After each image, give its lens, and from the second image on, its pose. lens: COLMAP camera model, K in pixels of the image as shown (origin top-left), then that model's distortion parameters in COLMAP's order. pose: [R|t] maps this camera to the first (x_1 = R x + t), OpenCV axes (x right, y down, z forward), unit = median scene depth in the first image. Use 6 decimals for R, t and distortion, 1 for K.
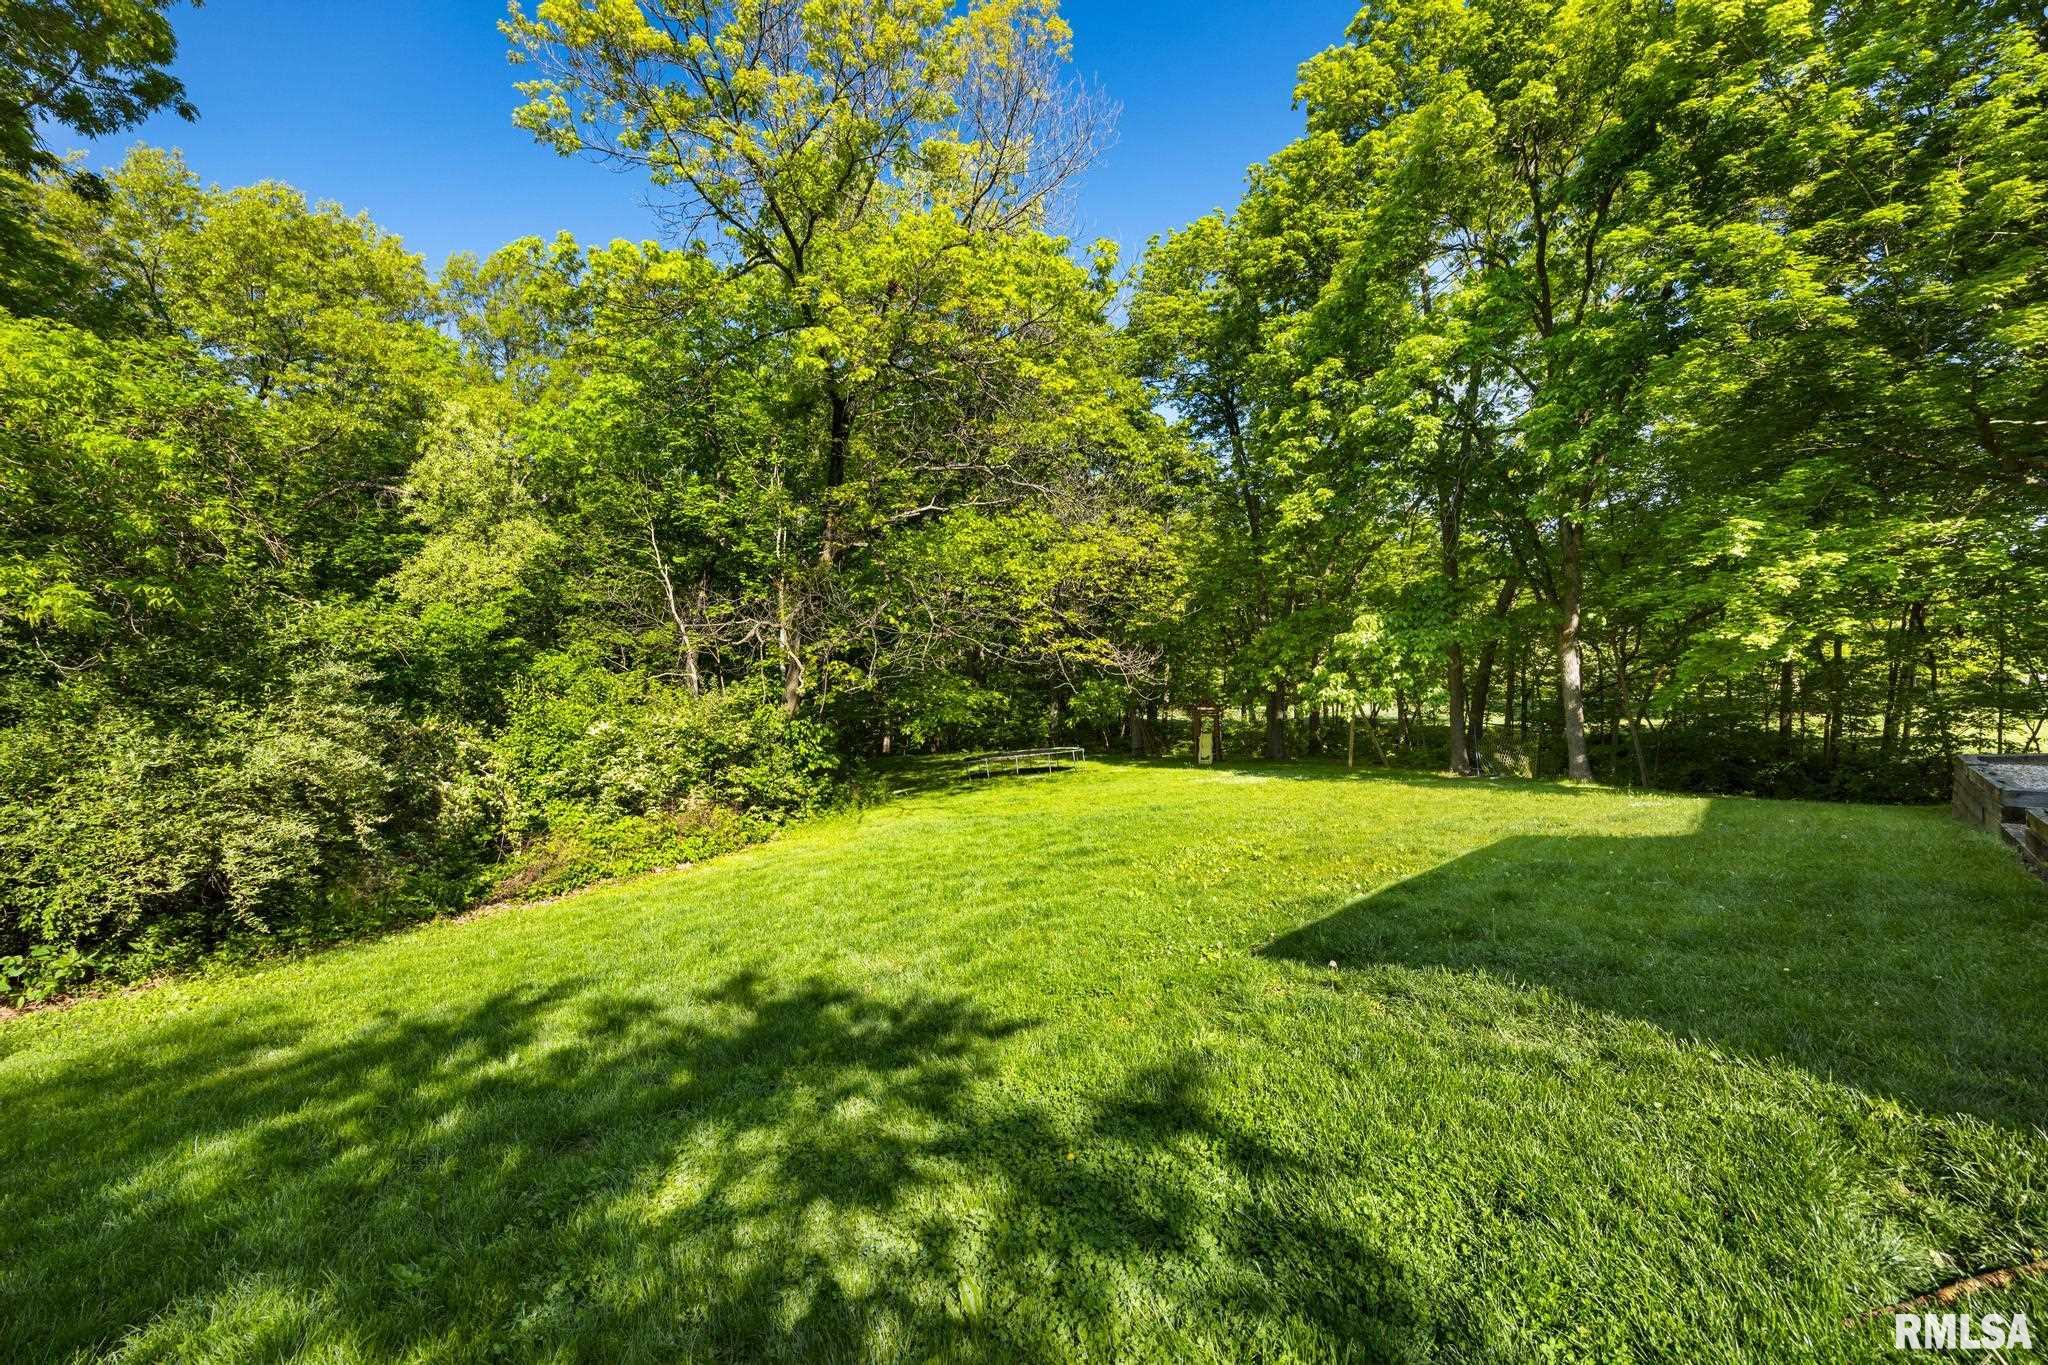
lens RADIAL K [[817.1, 0, 1024.8], [0, 817.1, 681.7], [0, 0, 1]] dist [-0.006852, -0.000847]
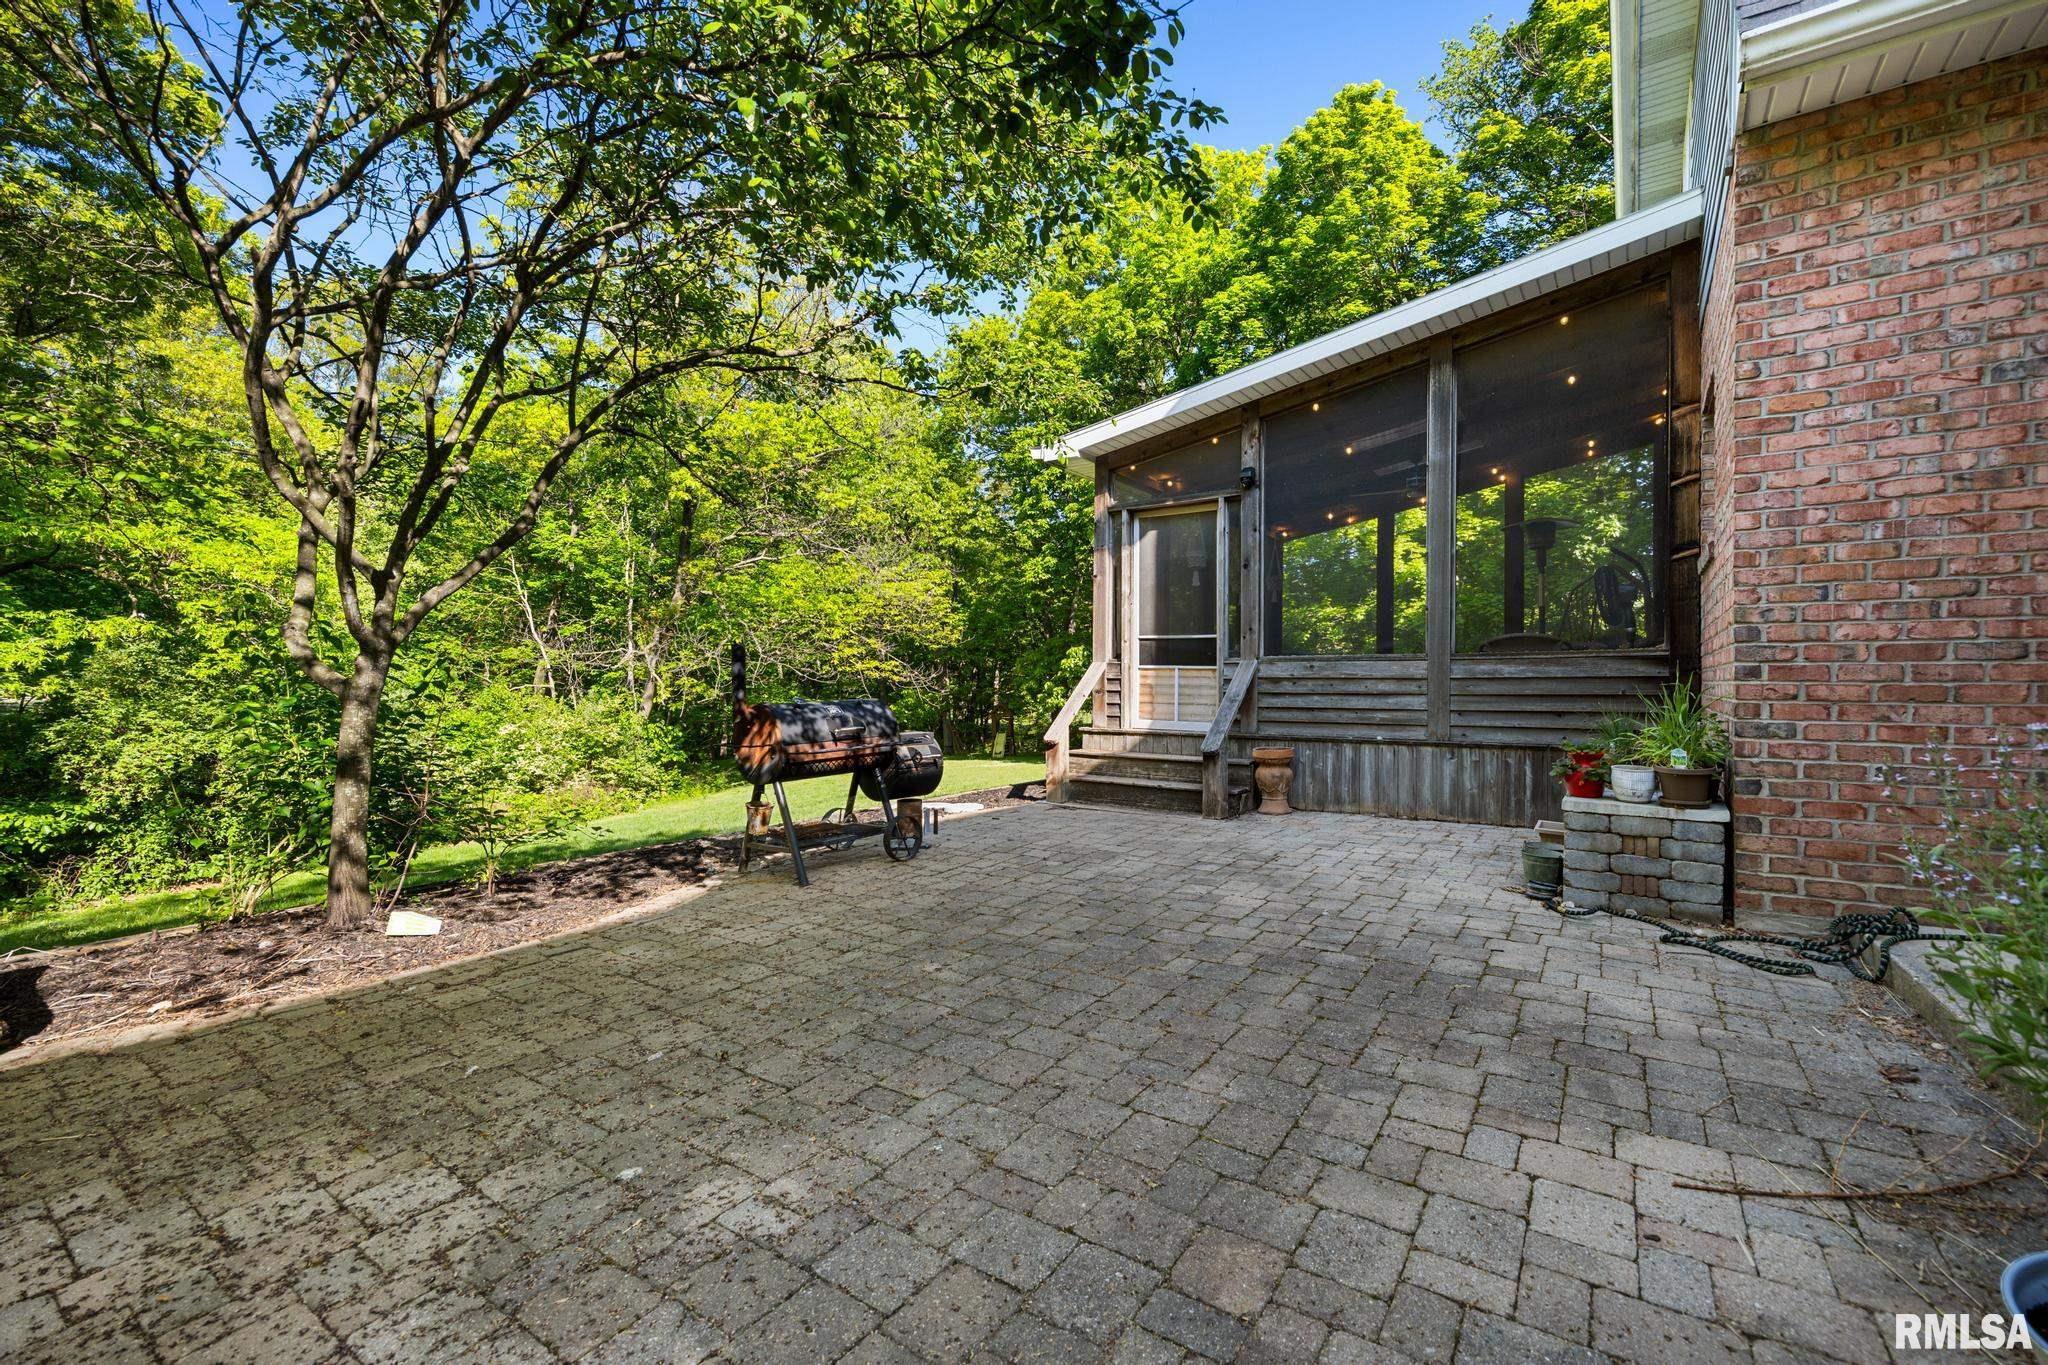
lens RADIAL K [[817.1, 0, 1024.7], [0, 817.1, 691.3], [0, 0, 1]] dist [-0.006852, -0.000847]
pose [[0.982725, -0.000539, 0.185074, 0.056131], [-0.000675, 0.999979, 0.006496, -0.011286], [-0.185073, -0.006509, 0.982703, -0.357665]]
